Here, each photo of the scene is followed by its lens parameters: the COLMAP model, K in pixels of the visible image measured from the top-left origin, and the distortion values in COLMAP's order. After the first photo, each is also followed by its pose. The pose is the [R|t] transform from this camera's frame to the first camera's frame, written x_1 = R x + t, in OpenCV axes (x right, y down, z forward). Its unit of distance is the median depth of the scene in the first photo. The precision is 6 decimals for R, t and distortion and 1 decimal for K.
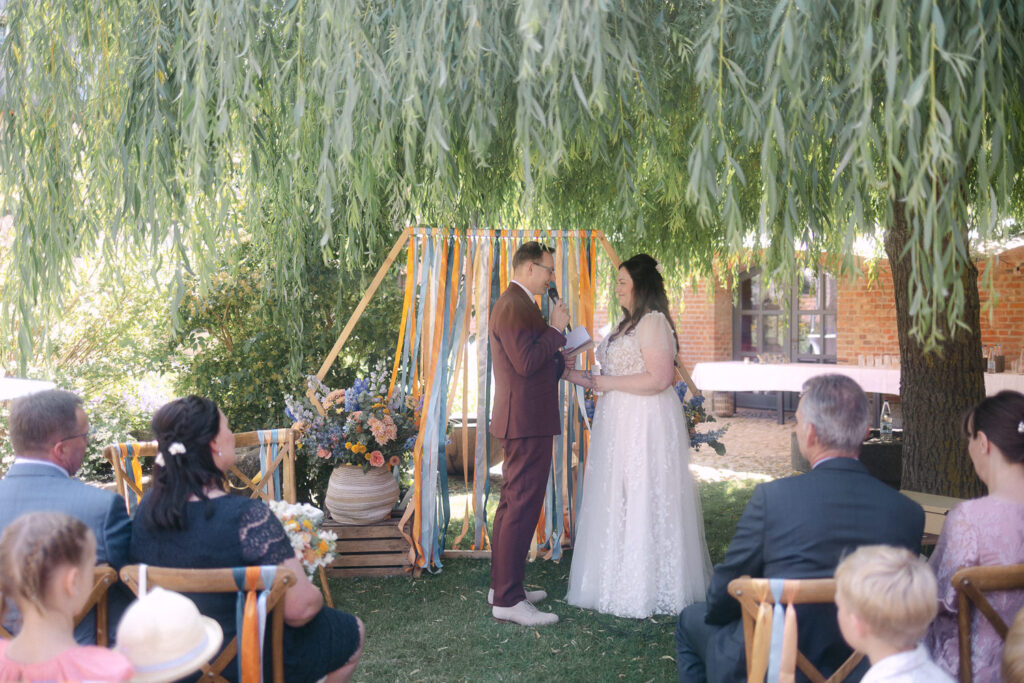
lens RADIAL K [[1411.7, 0, 512.0], [0, 1411.7, 341.5], [0, 0, 1]] dist [0.017435, 0.024159]
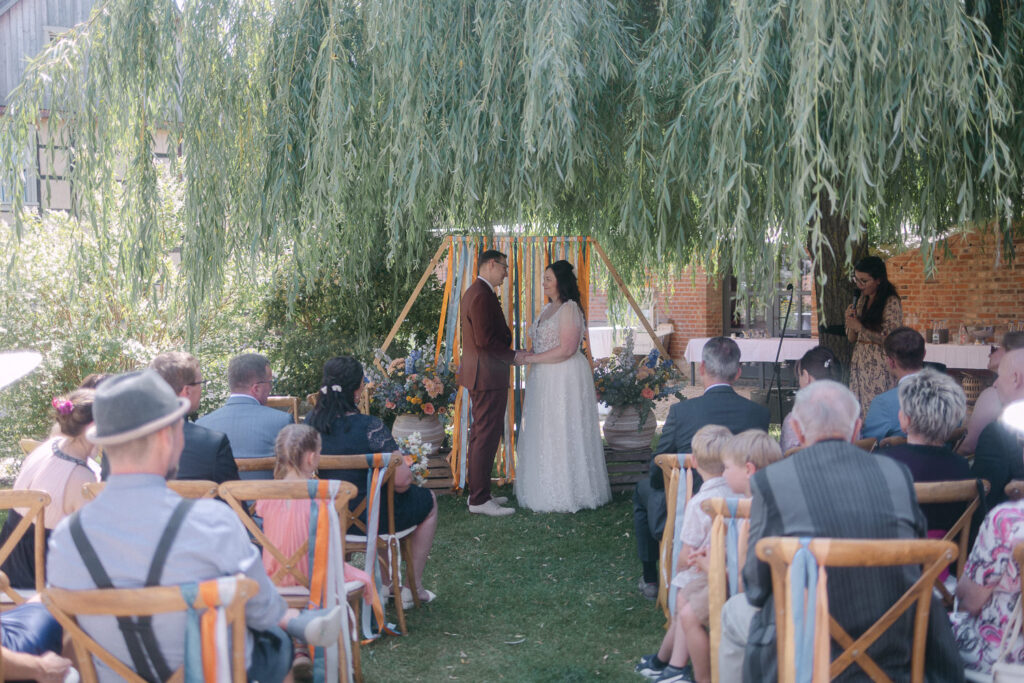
lens RADIAL K [[1411.7, 0, 512.0], [0, 1411.7, 341.5], [0, 0, 1]] dist [0.017435, 0.024159]
pose [[0.999829, -0.014630, -0.011301, 0.000446], [0.014770, 0.999814, 0.012395, 0.002778], [0.011117, -0.012560, 0.999859, -0.354183]]
